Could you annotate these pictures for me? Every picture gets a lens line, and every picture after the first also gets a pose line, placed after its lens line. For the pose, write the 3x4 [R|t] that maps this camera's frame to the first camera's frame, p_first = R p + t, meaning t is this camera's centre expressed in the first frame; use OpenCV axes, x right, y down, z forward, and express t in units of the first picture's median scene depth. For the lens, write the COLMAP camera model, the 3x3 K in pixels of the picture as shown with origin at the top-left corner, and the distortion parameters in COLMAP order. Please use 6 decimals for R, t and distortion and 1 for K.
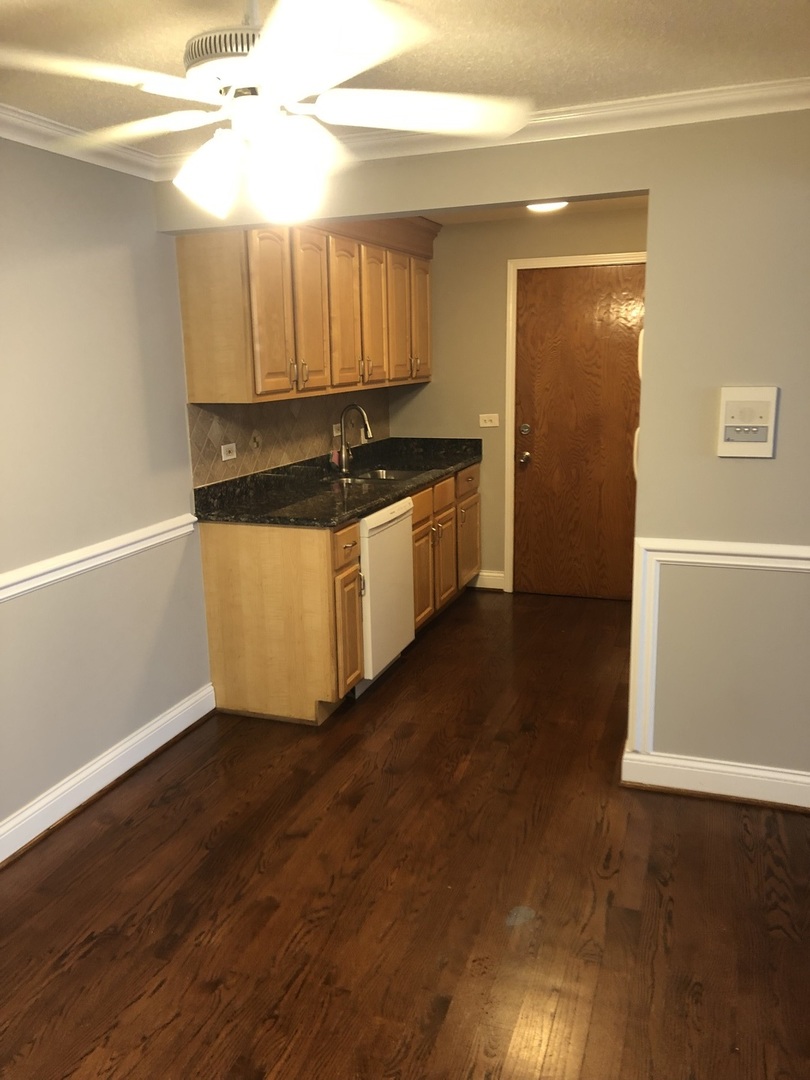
lens RADIAL K [[888.5, 0, 382.2], [0, 888.5, 551.8], [0, 0, 1]] dist [0.050809, -0.068626]
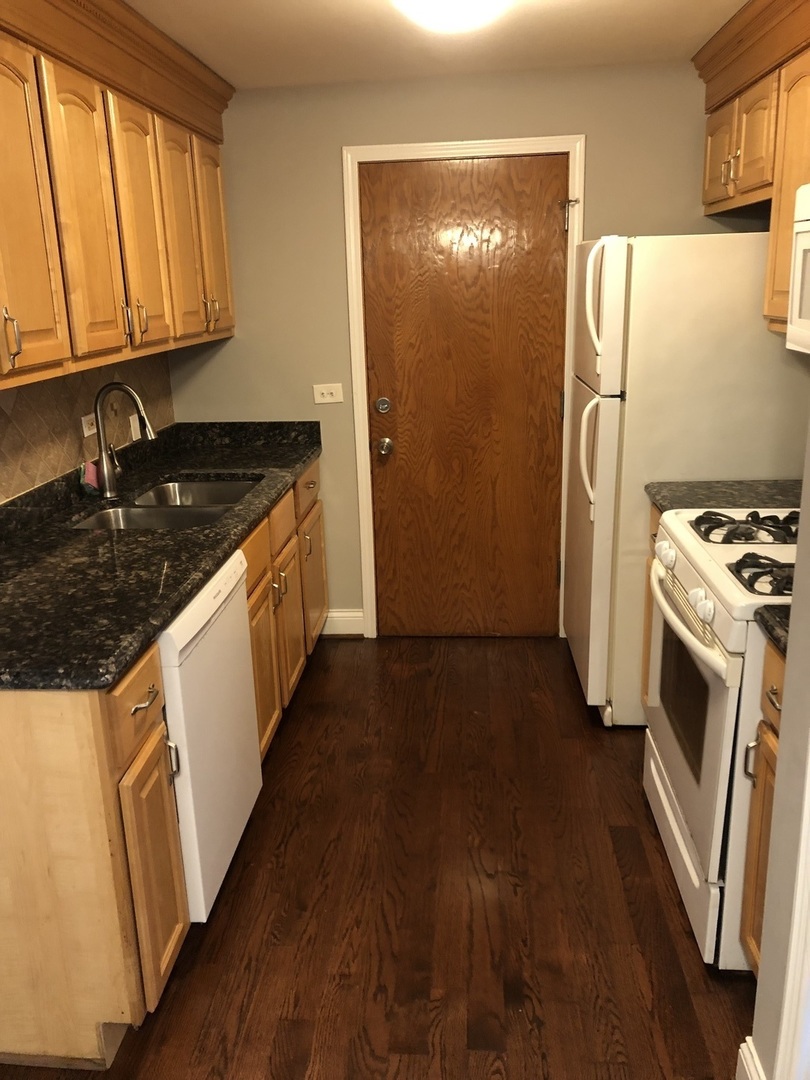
lens RADIAL K [[888.5, 0, 398.7], [0, 888.5, 527.6], [0, 0, 1]] dist [0.050809, -0.068626]
pose [[0.959172, -0.082809, 0.270430, -0.020535], [0.071925, 0.996160, 0.049928, -0.085159], [-0.273526, -0.028439, 0.961444, 0.377088]]
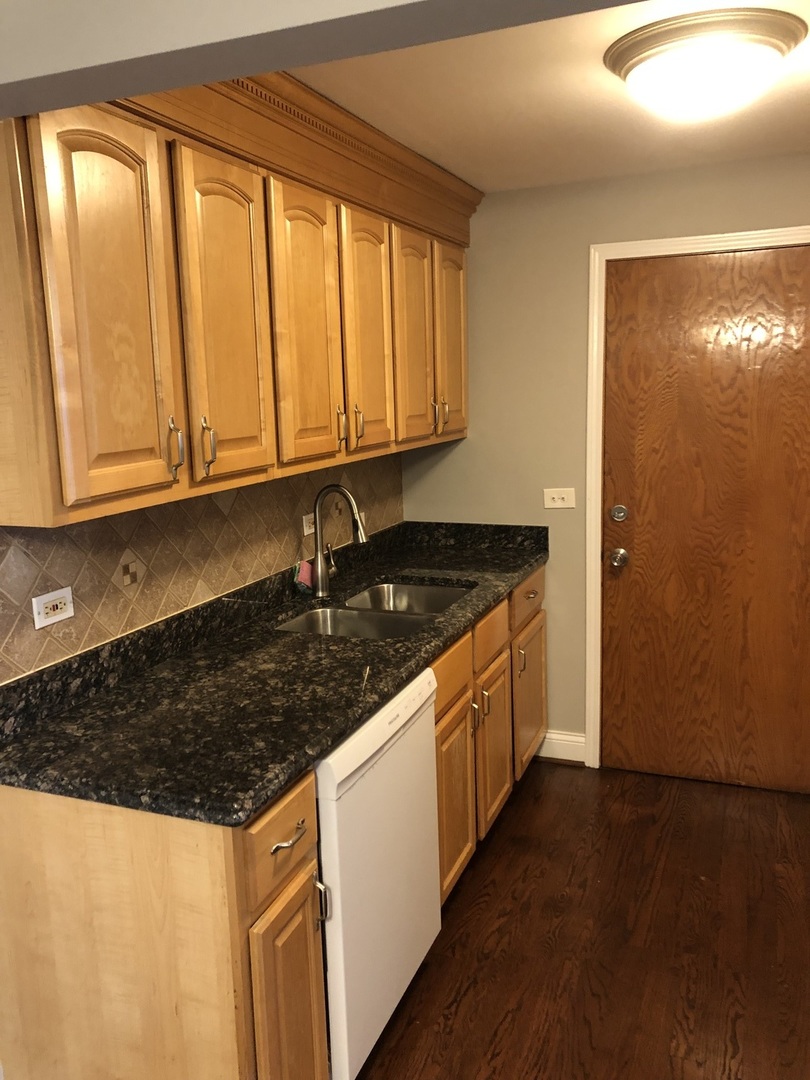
lens RADIAL K [[888.5, 0, 399.2], [0, 888.5, 535.4], [0, 0, 1]] dist [0.050809, -0.068626]
pose [[0.999810, -0.002763, -0.019283, 0.020406], [0.001834, 0.998845, -0.048004, -0.101771], [0.019394, 0.047960, 0.998661, 0.411194]]
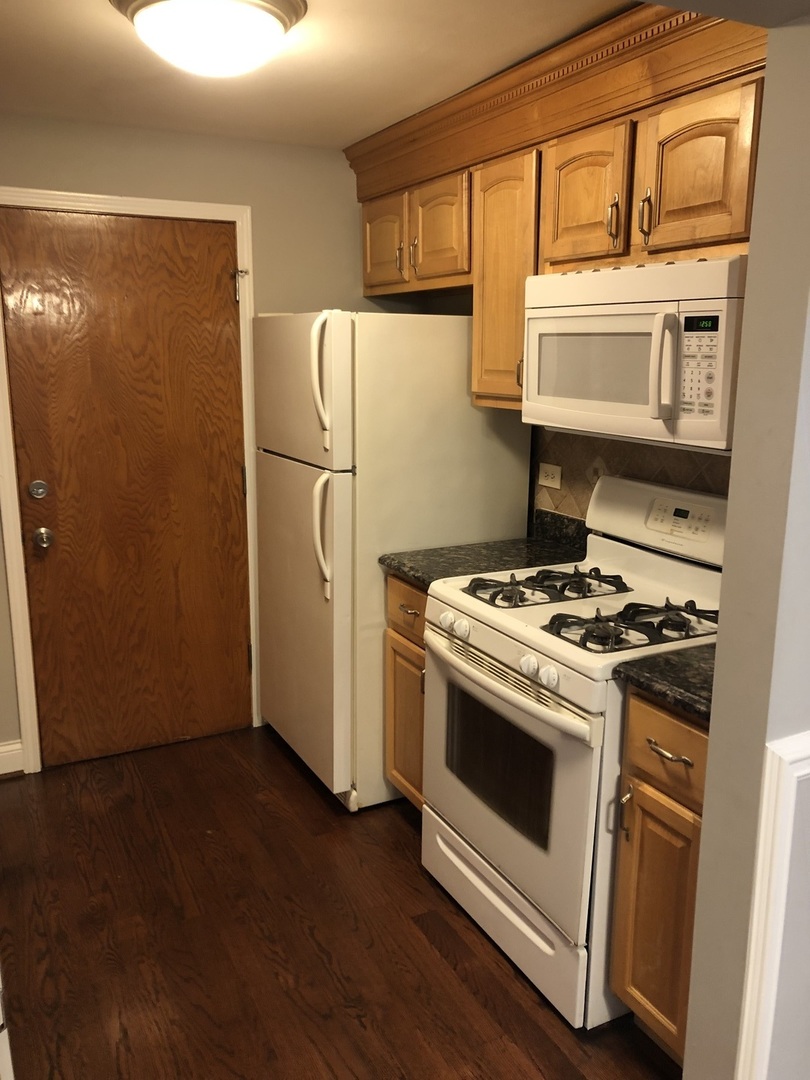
lens RADIAL K [[888.5, 0, 410.6], [0, 888.5, 530.3], [0, 0, 1]] dist [0.050809, -0.068626]
pose [[0.663812, -0.125431, 0.737306, -0.116334], [0.145391, 0.988671, 0.037295, -0.108405], [-0.733631, 0.082440, 0.674528, 0.486552]]
